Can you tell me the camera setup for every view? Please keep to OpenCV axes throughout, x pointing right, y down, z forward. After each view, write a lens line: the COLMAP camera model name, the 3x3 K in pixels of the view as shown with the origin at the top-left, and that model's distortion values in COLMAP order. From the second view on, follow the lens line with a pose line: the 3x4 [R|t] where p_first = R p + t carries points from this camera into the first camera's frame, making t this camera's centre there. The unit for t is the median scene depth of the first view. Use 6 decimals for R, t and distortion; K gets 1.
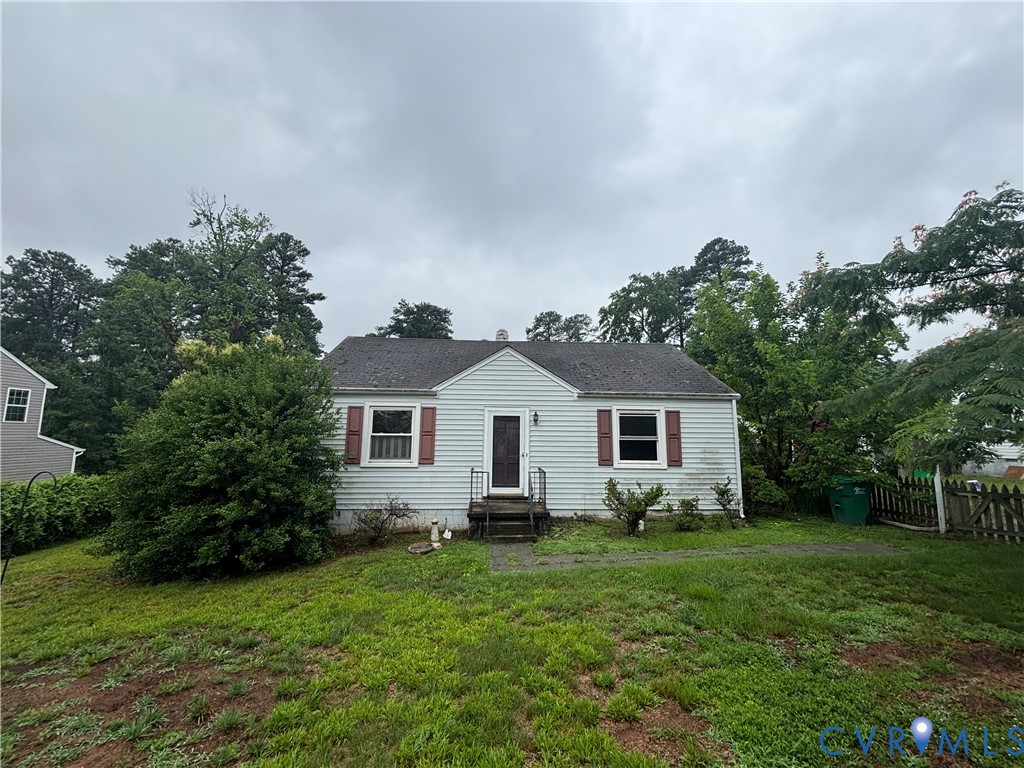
lens RADIAL K [[410.4, 0, 512.1], [0, 410.4, 385.7], [0, 0, 1]] dist [0.000415, 0.000027]
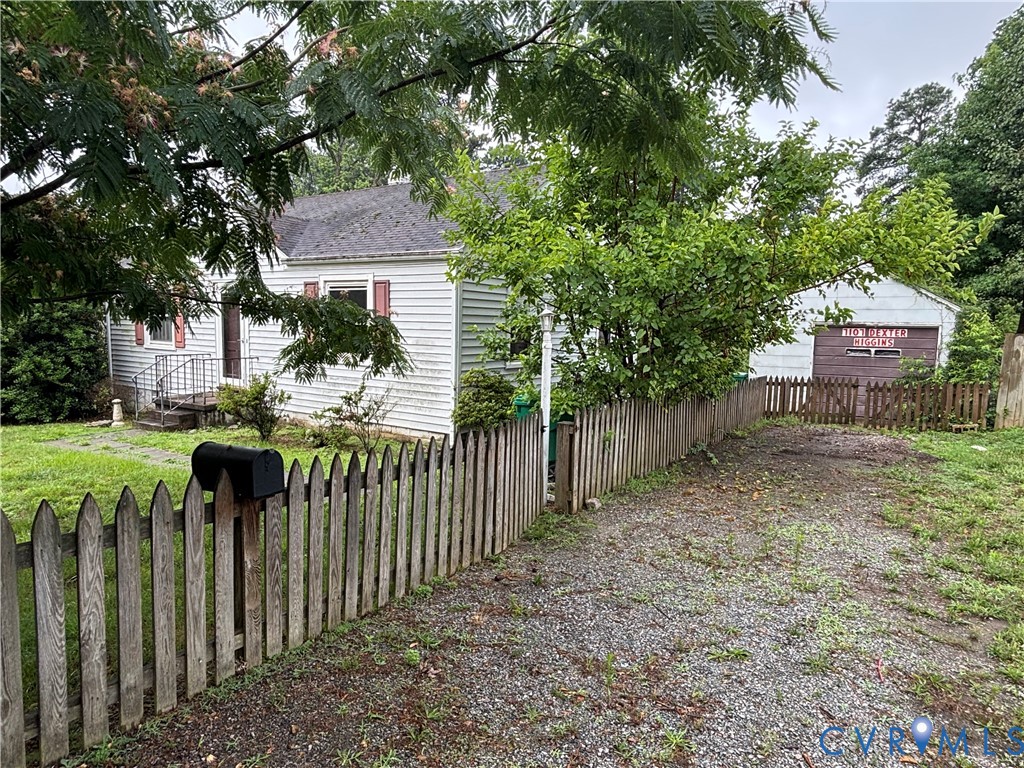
lens RADIAL K [[604.4, 0, 511.5], [0, 604.4, 381.1], [0, 0, 1]] dist [-0.000396, -0.000163]
pose [[0.813011, 0.063942, -0.578726, 1.133771], [0.058883, 0.979827, 0.190978, 0.046510], [0.579263, -0.189344, 0.792845, 0.320533]]
